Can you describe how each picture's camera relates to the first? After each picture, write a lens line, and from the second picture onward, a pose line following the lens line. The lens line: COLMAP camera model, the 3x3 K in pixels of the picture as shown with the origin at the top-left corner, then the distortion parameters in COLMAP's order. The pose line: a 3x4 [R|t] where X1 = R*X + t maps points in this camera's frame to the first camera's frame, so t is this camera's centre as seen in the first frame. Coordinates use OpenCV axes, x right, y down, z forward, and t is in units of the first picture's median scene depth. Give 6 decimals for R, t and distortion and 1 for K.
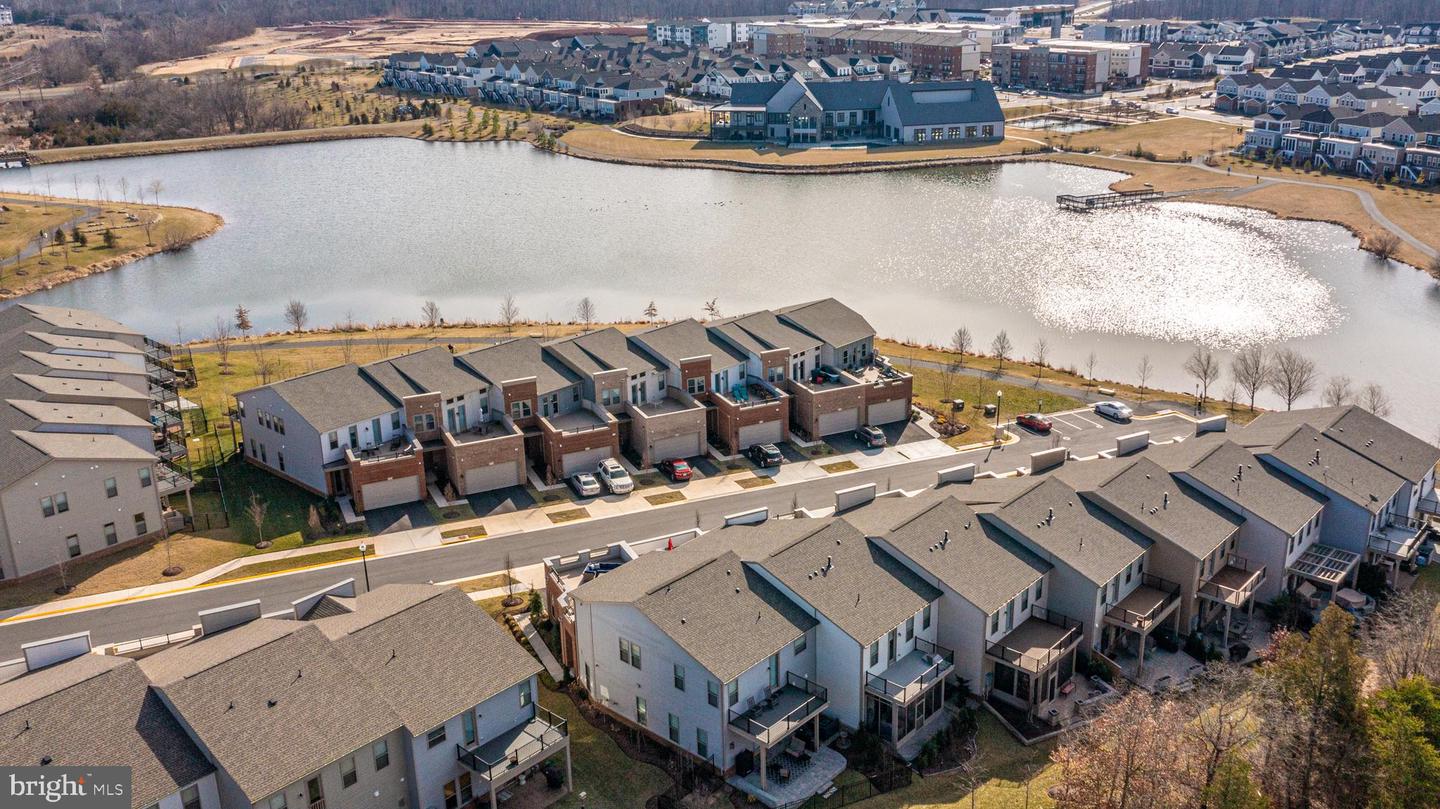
lens RADIAL K [[1241.5, 0, 779.9], [0, 1241.5, 384.0], [0, 0, 1]] dist [-0.018259, 0.013219]
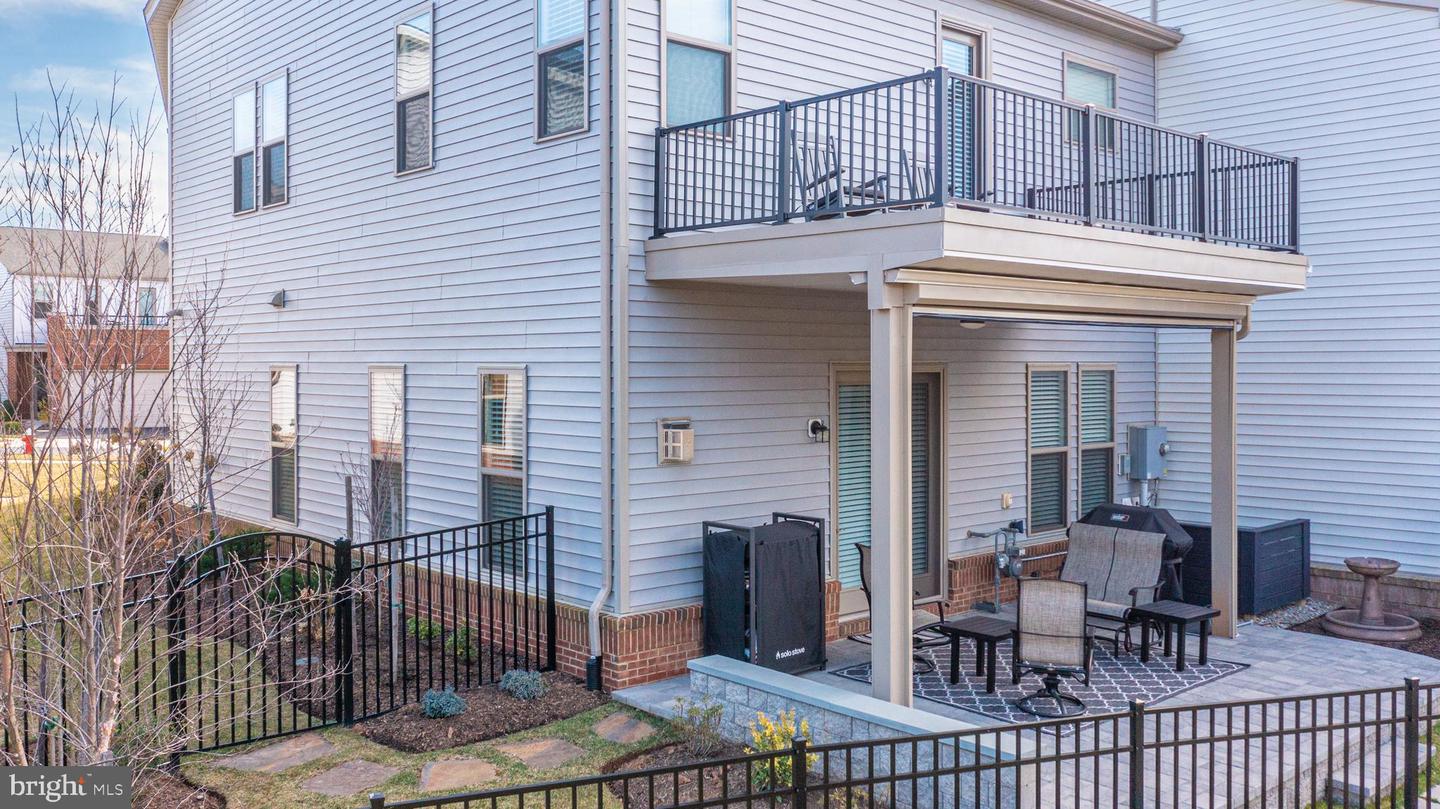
lens RADIAL K [[1241.5, 0, 779.9], [0, 1241.5, 384.0], [0, 0, 1]] dist [-0.018259, 0.013219]
pose [[0.993144, 0.006934, -0.116692, -0.005598], [-0.042802, 0.950486, -0.307805, 0.191264], [0.108780, 0.310690, 0.944266, 0.499697]]
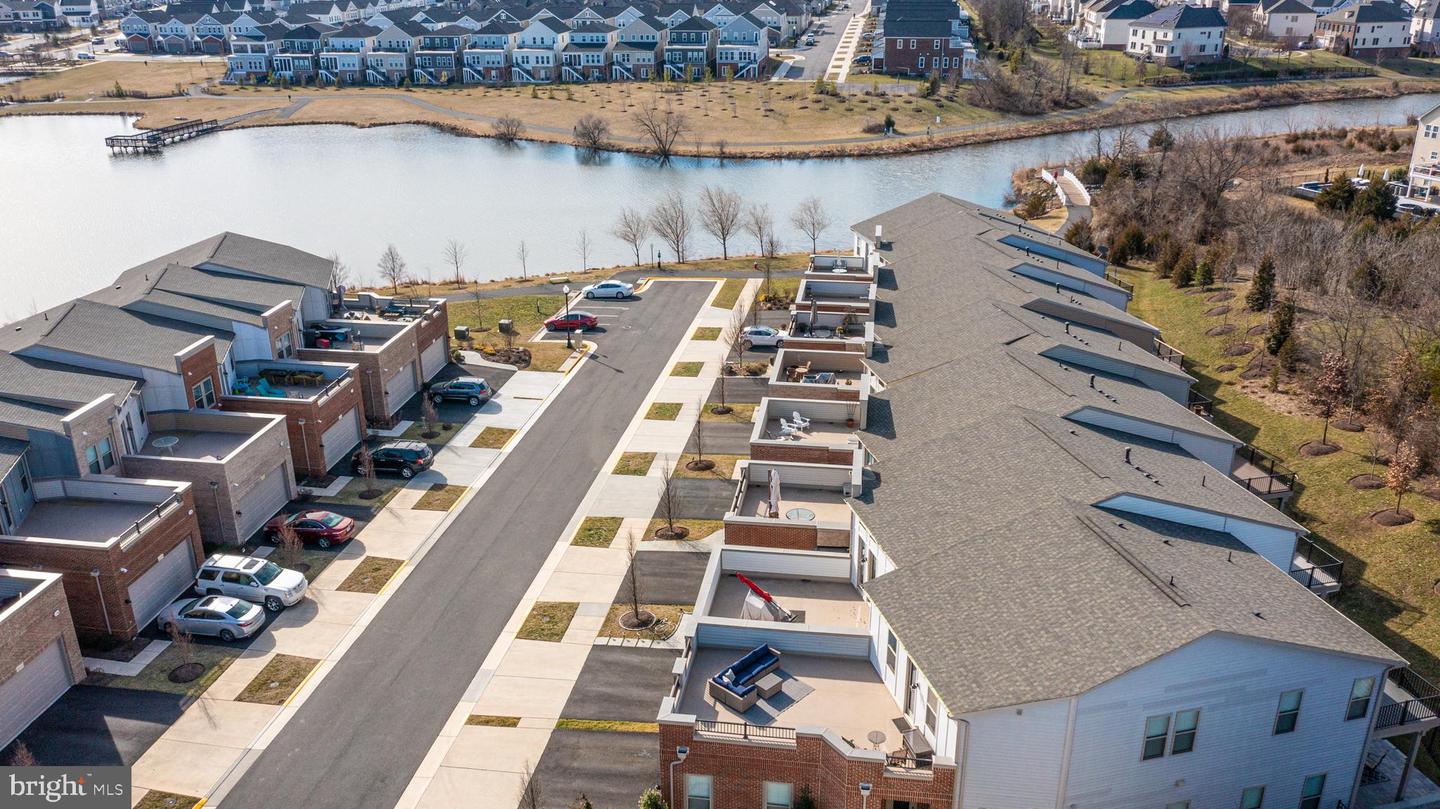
lens RADIAL K [[1151.5, 0, 717.7], [0, 1151.5, 399.2], [0, 0, 1]] dist [-0.010234, 0.001050]
pose [[0.583904, -0.297216, 0.755459, -0.325324], [0.265840, 0.949267, 0.167993, -0.022513], [-0.767063, 0.102740, 0.633293, 0.505220]]
